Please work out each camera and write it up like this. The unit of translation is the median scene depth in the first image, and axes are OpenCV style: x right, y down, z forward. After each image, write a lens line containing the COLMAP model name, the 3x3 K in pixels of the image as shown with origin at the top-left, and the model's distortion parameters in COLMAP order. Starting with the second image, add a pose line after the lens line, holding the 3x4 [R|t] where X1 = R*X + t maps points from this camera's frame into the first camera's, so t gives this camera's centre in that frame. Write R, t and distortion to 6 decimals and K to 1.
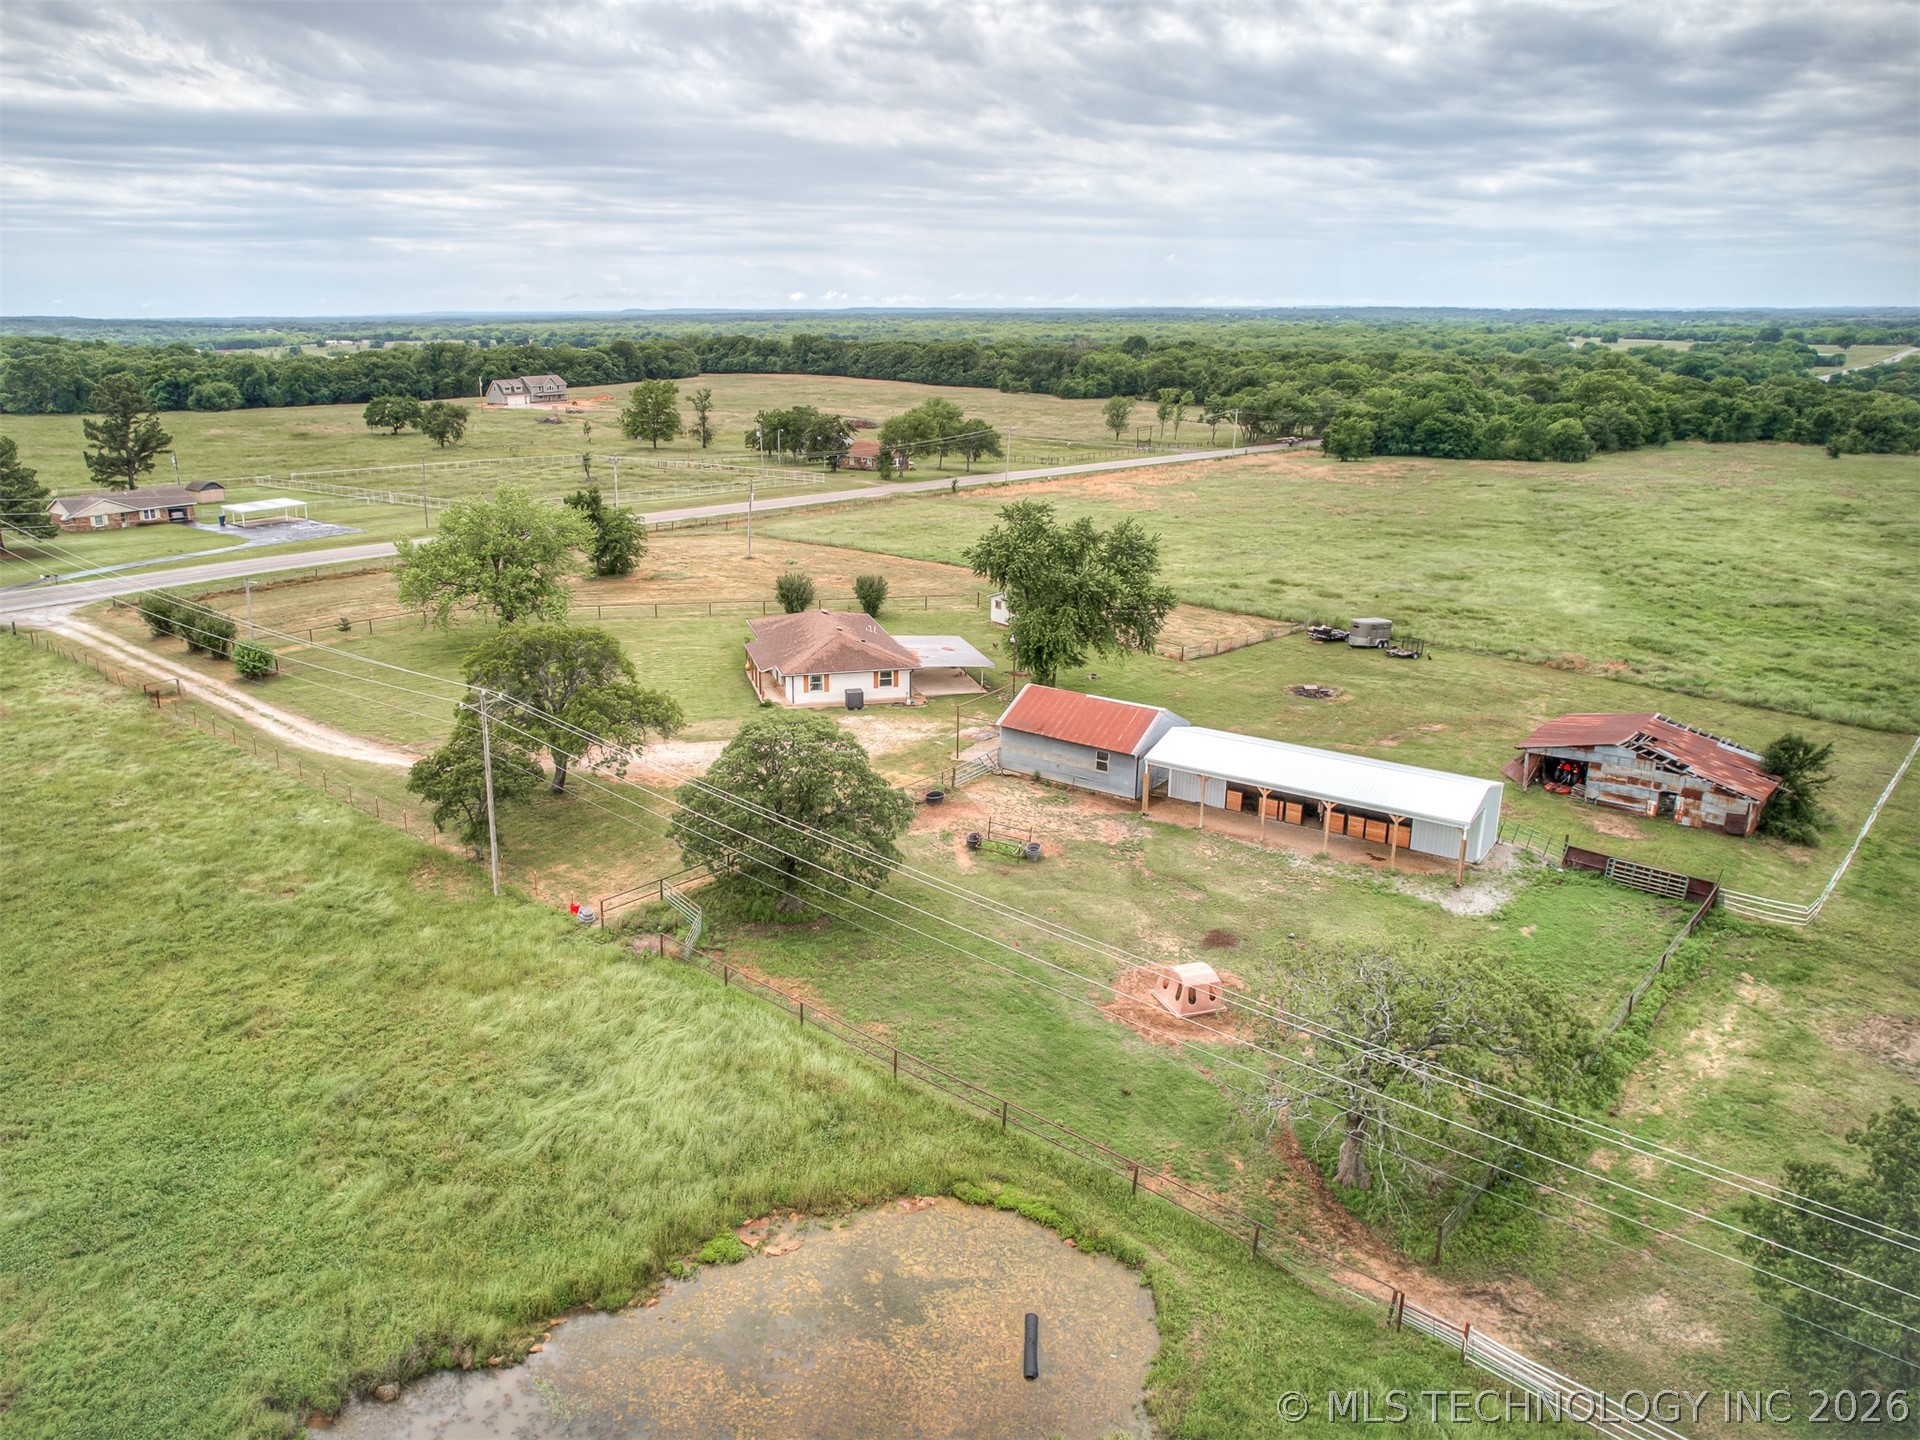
lens RADIAL K [[1378.6, 0, 960.0], [0, 1378.6, 720.0], [0, 0, 1]] dist [-0.069071, 0.051222]
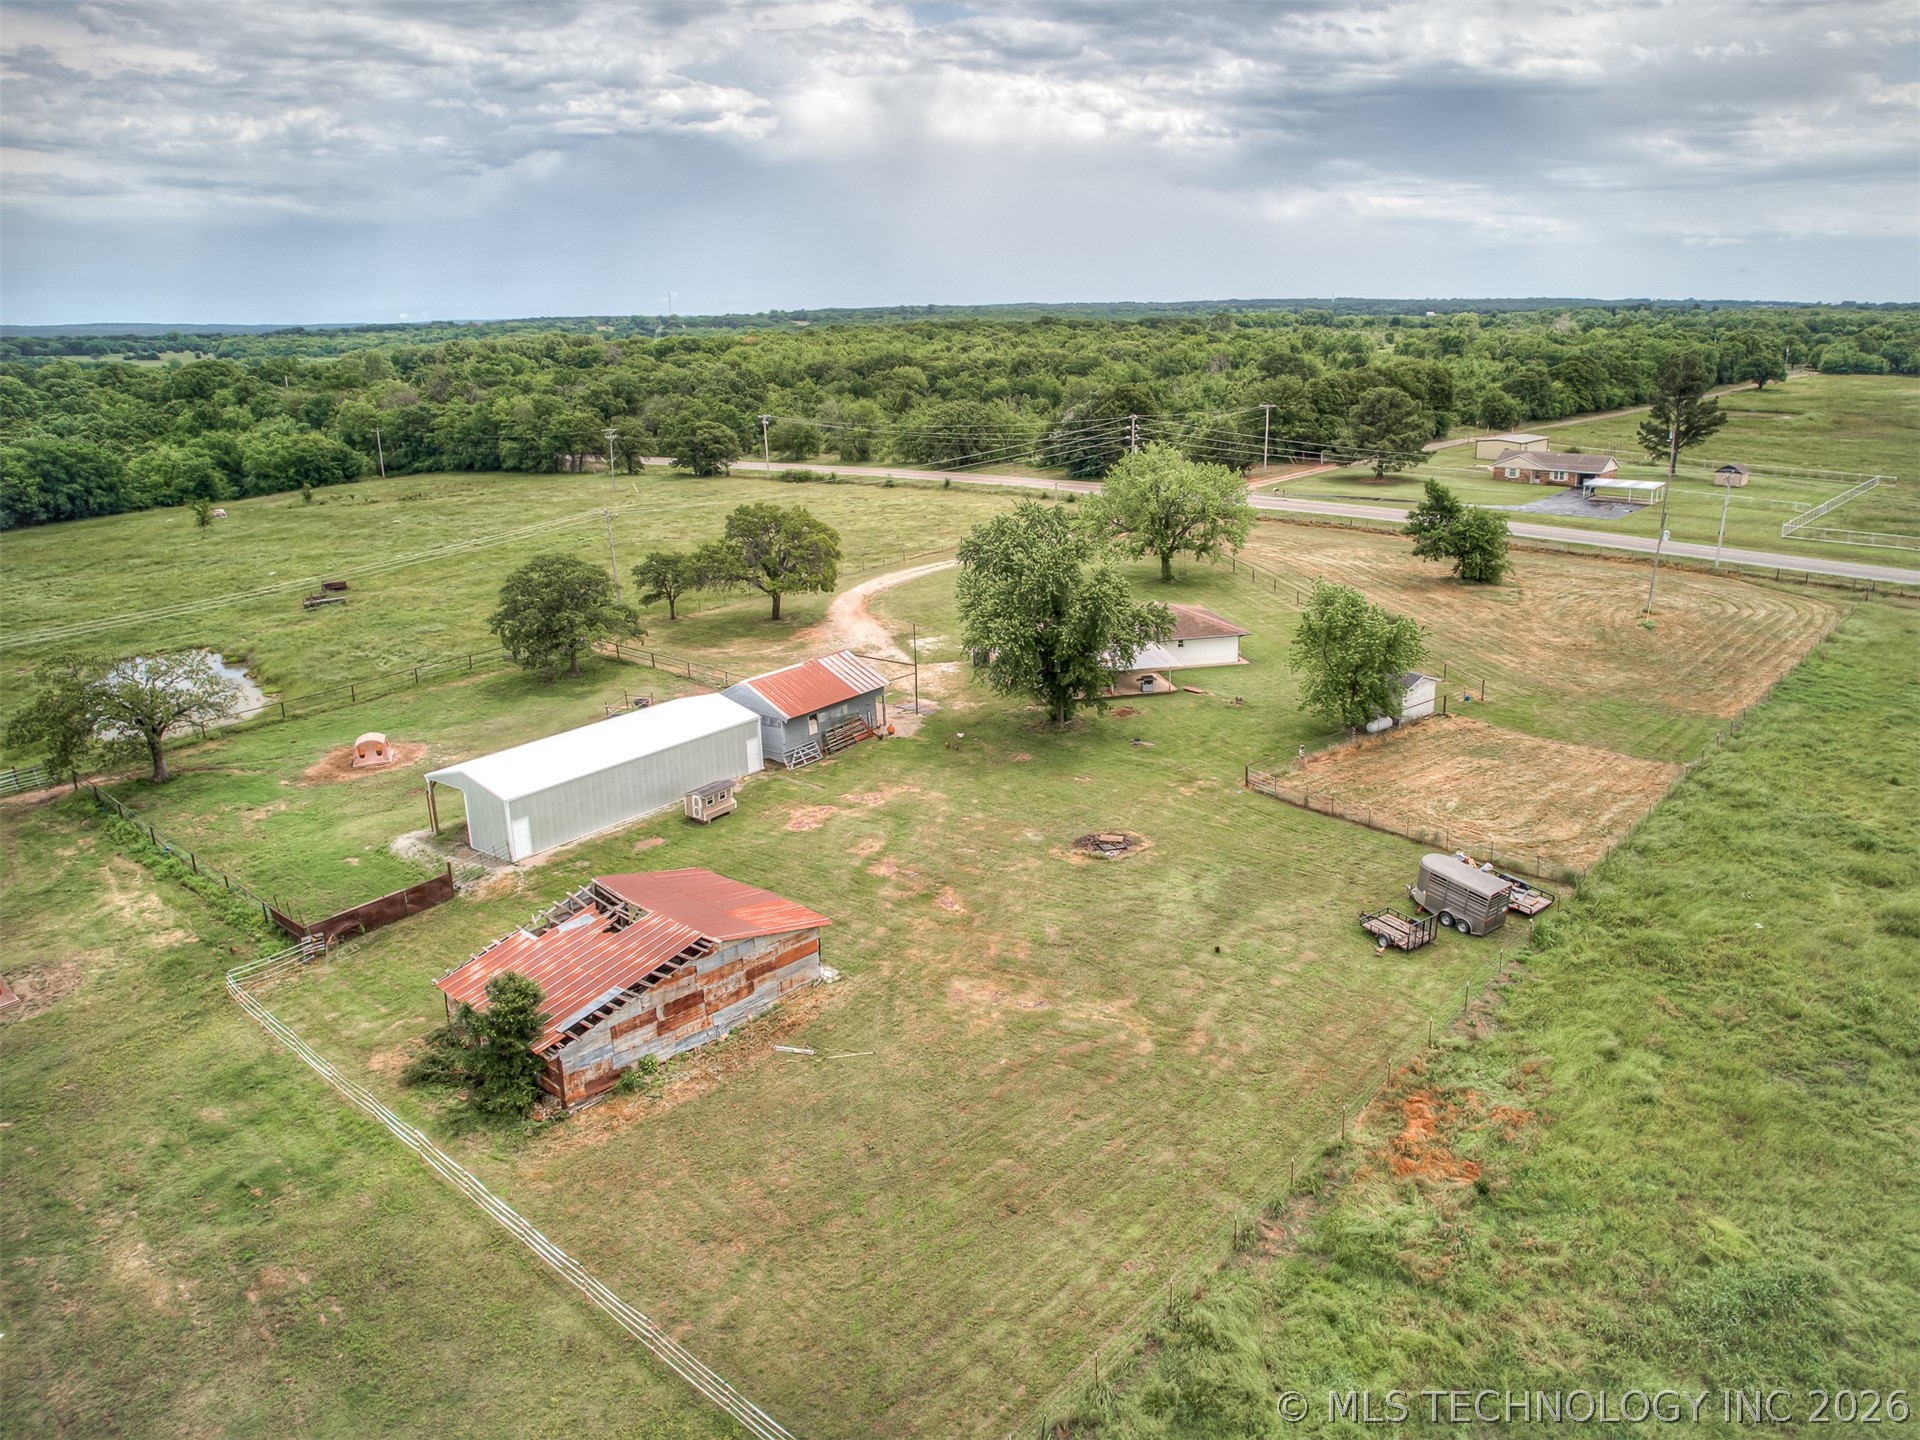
lens RADIAL K [[1396.1, 0, 1020.4], [0, 1396.1, 715.7], [0, 0, 1]] dist [-0.072015, 0.061221]
pose [[-0.009263, 0.285291, -0.958396, 1.025288], [-0.276317, 0.920388, 0.276648, -0.295961], [0.961022, 0.267384, 0.070305, 0.989882]]
